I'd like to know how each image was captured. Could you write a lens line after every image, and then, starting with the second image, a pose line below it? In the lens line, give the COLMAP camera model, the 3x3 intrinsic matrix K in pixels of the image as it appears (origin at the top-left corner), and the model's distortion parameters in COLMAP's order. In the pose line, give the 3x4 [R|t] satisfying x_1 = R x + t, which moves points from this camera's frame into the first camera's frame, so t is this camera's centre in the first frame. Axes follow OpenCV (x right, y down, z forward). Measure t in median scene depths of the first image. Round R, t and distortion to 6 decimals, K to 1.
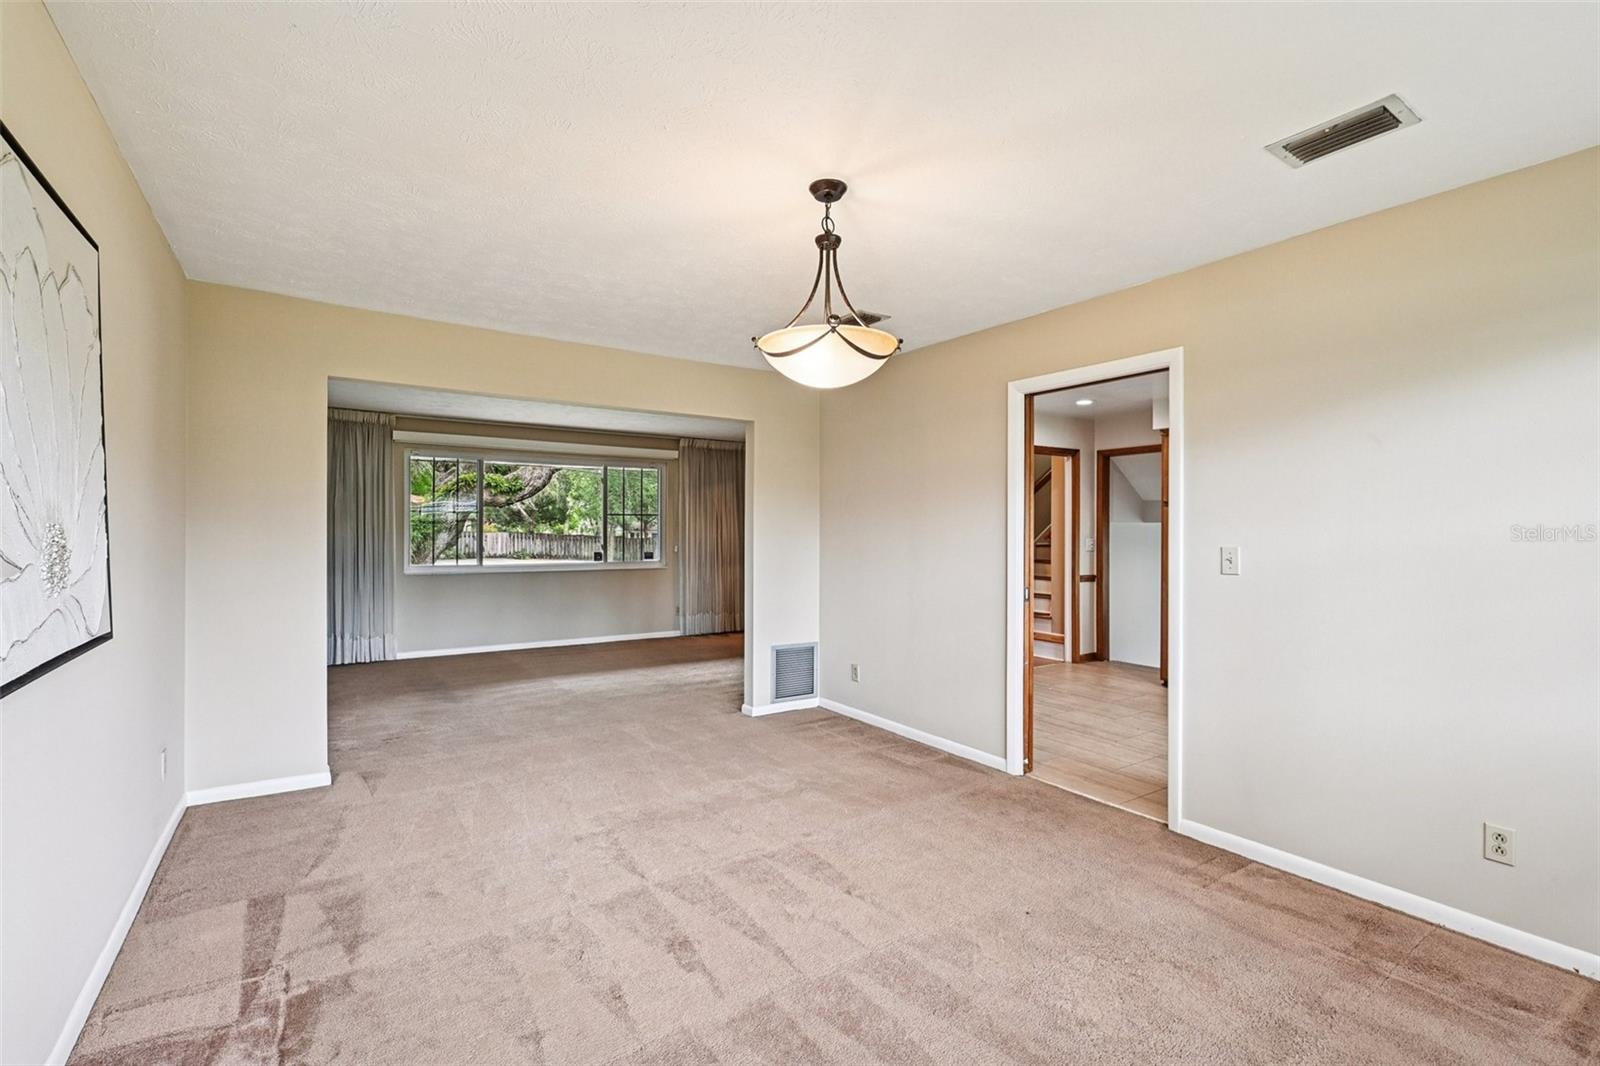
lens RADIAL K [[717.0, 0, 806.9], [0, 717.0, 535.5], [0, 0, 1]] dist [-0.001604, -0.000589]
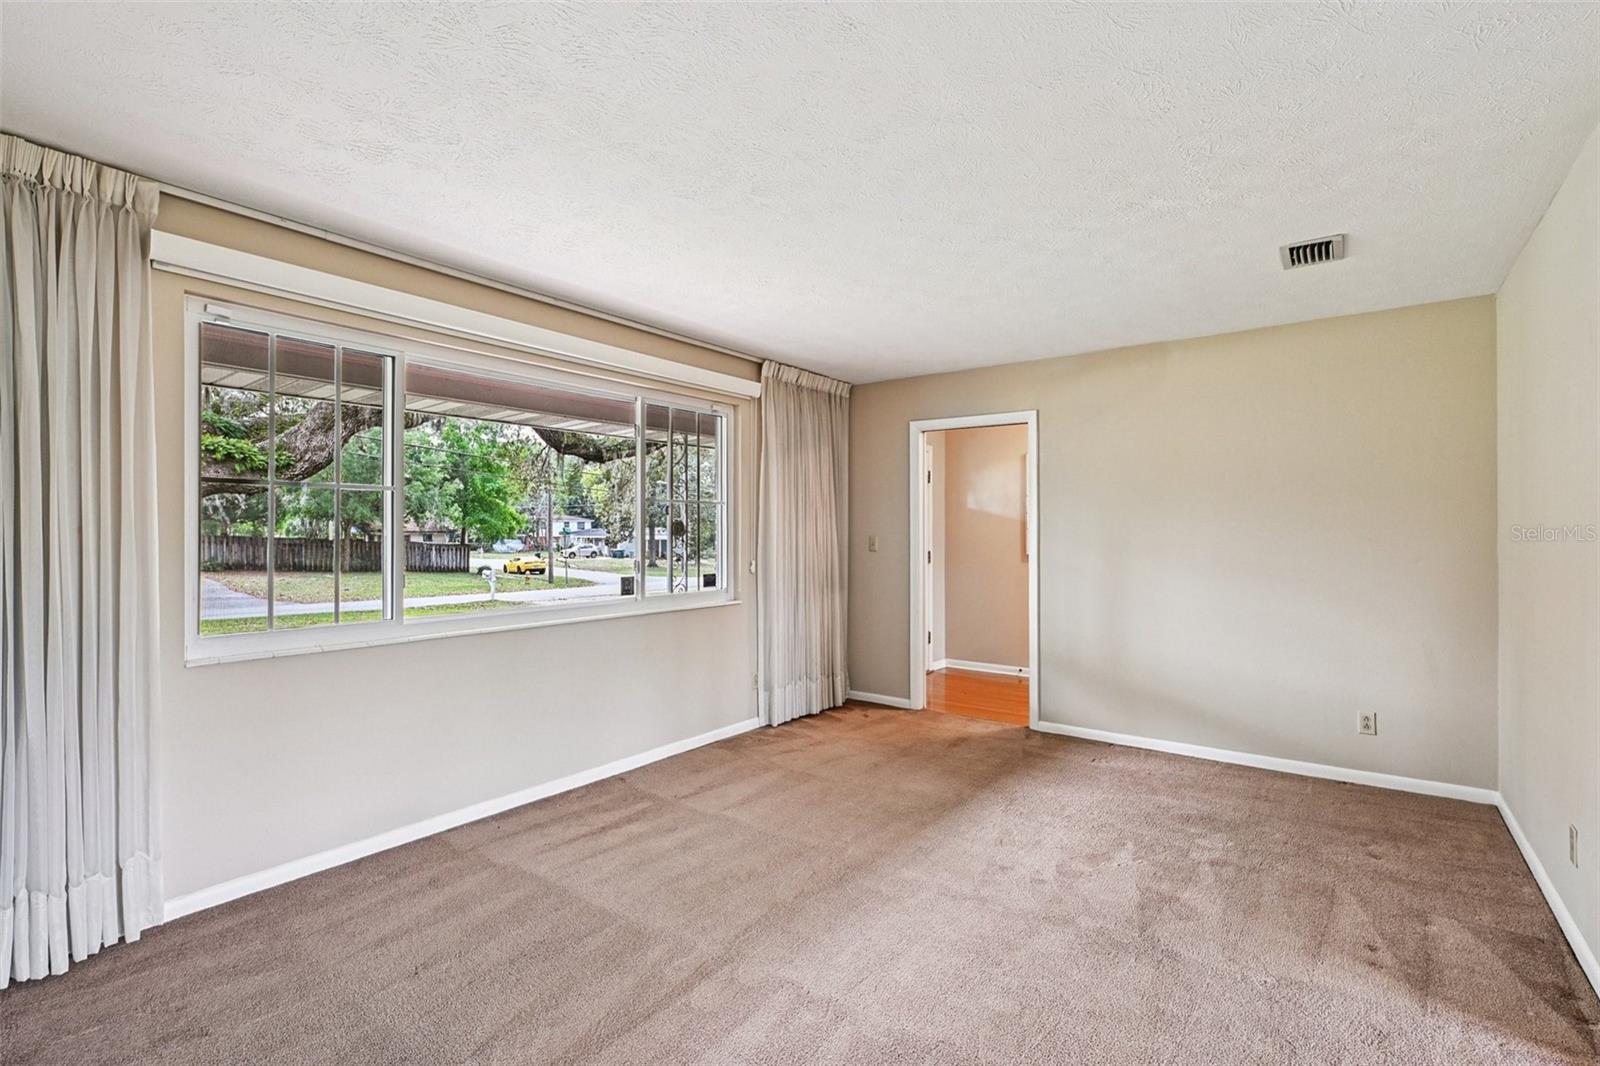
lens RADIAL K [[717.0, 0, 806.9], [0, 717.0, 535.5], [0, 0, 1]] dist [-0.001604, -0.000589]
pose [[0.940499, -0.012318, 0.339574, -0.330446], [0.011283, 0.999924, 0.005023, -0.006634], [-0.339609, -0.000893, 0.940566, 0.480464]]
